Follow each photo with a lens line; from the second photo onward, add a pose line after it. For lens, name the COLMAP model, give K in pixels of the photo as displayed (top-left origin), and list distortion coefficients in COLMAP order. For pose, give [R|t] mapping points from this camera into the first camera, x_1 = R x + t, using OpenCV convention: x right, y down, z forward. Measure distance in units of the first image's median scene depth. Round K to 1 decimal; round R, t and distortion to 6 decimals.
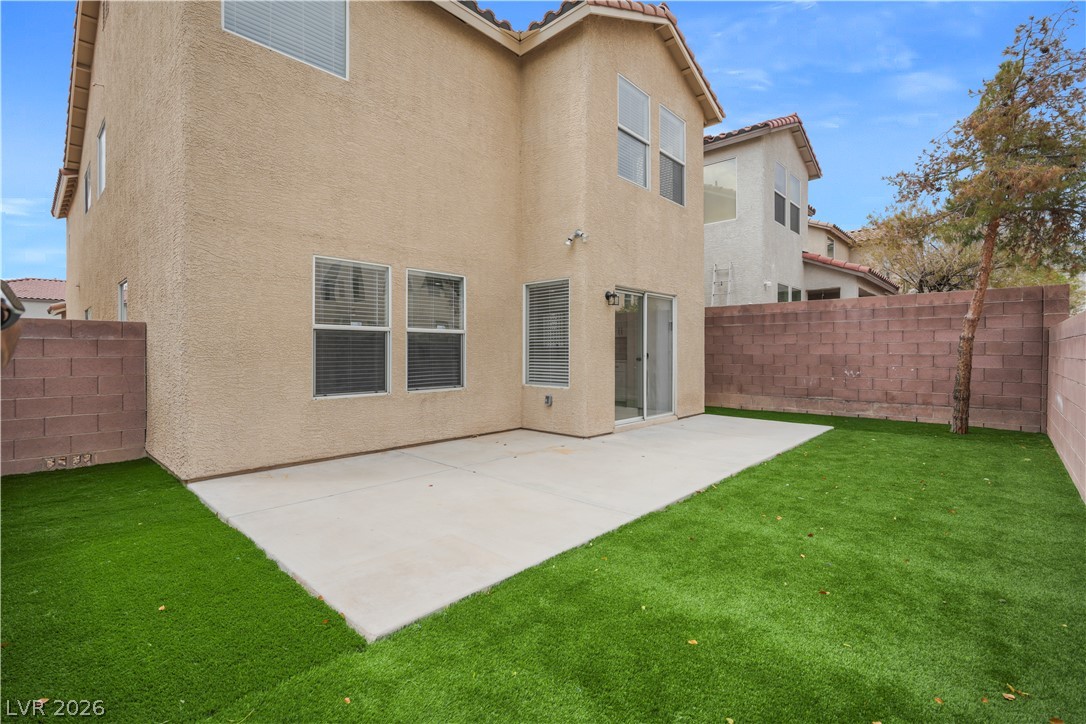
lens RADIAL K [[493.1, 0, 542.4], [0, 493.1, 358.6], [0, 0, 1]] dist [-0.008945, 0.002904]
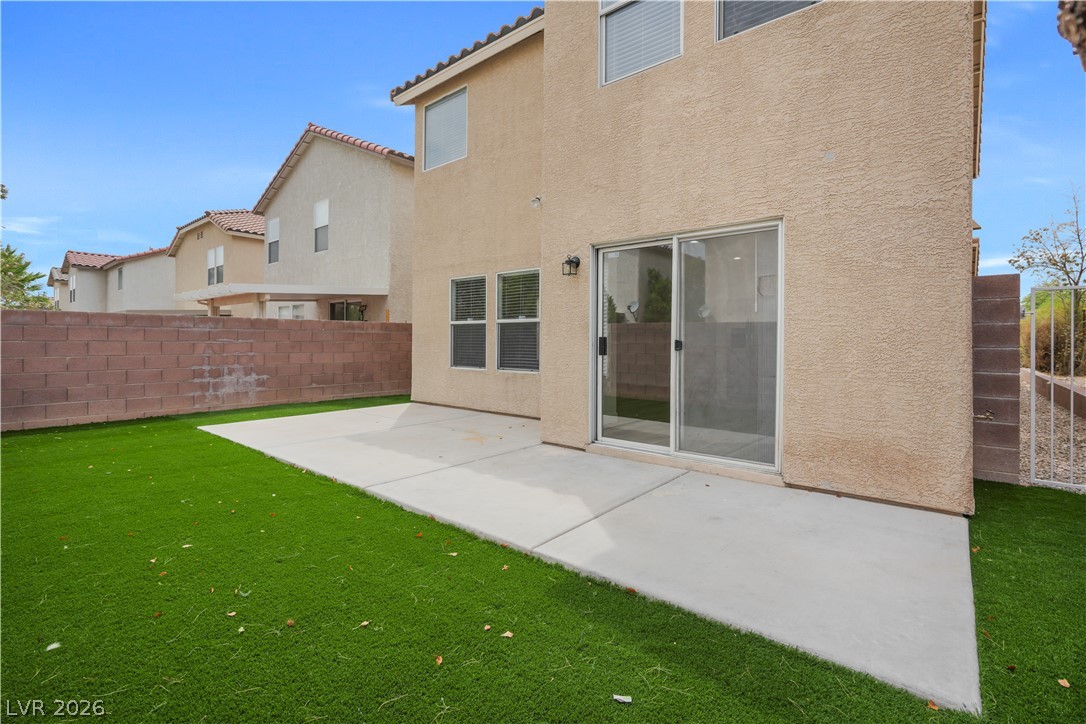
lens RADIAL K [[493.1, 0, 551.7], [0, 493.1, 341.9], [0, 0, 1]] dist [-0.008945, 0.002904]
pose [[0.064966, 0.004724, -0.997876, 0.972281], [-0.014506, 0.999888, 0.003789, -0.012002], [0.997782, 0.014229, 0.065027, 1.023439]]
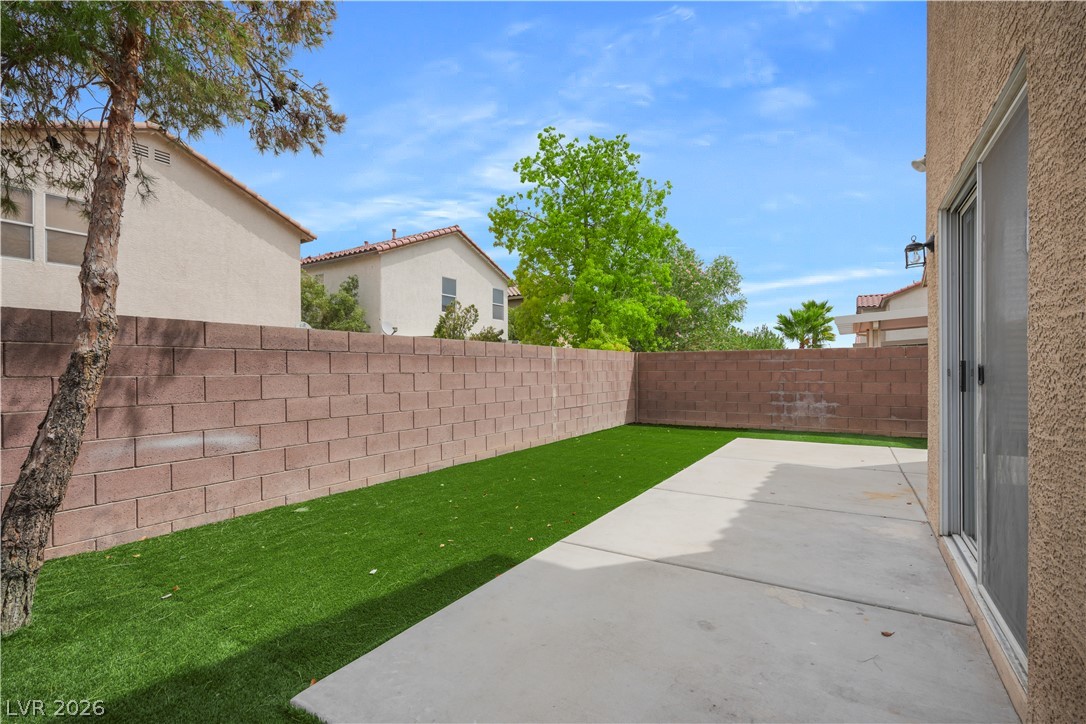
lens RADIAL K [[493.1, 0, 544.8], [0, 493.1, 365.9], [0, 0, 1]] dist [-0.008945, 0.002904]
pose [[-0.979410, 0.004612, -0.201827, 0.666410], [0.004106, 0.999987, 0.002926, -0.017447], [0.201838, 0.002037, -0.979417, 1.538370]]
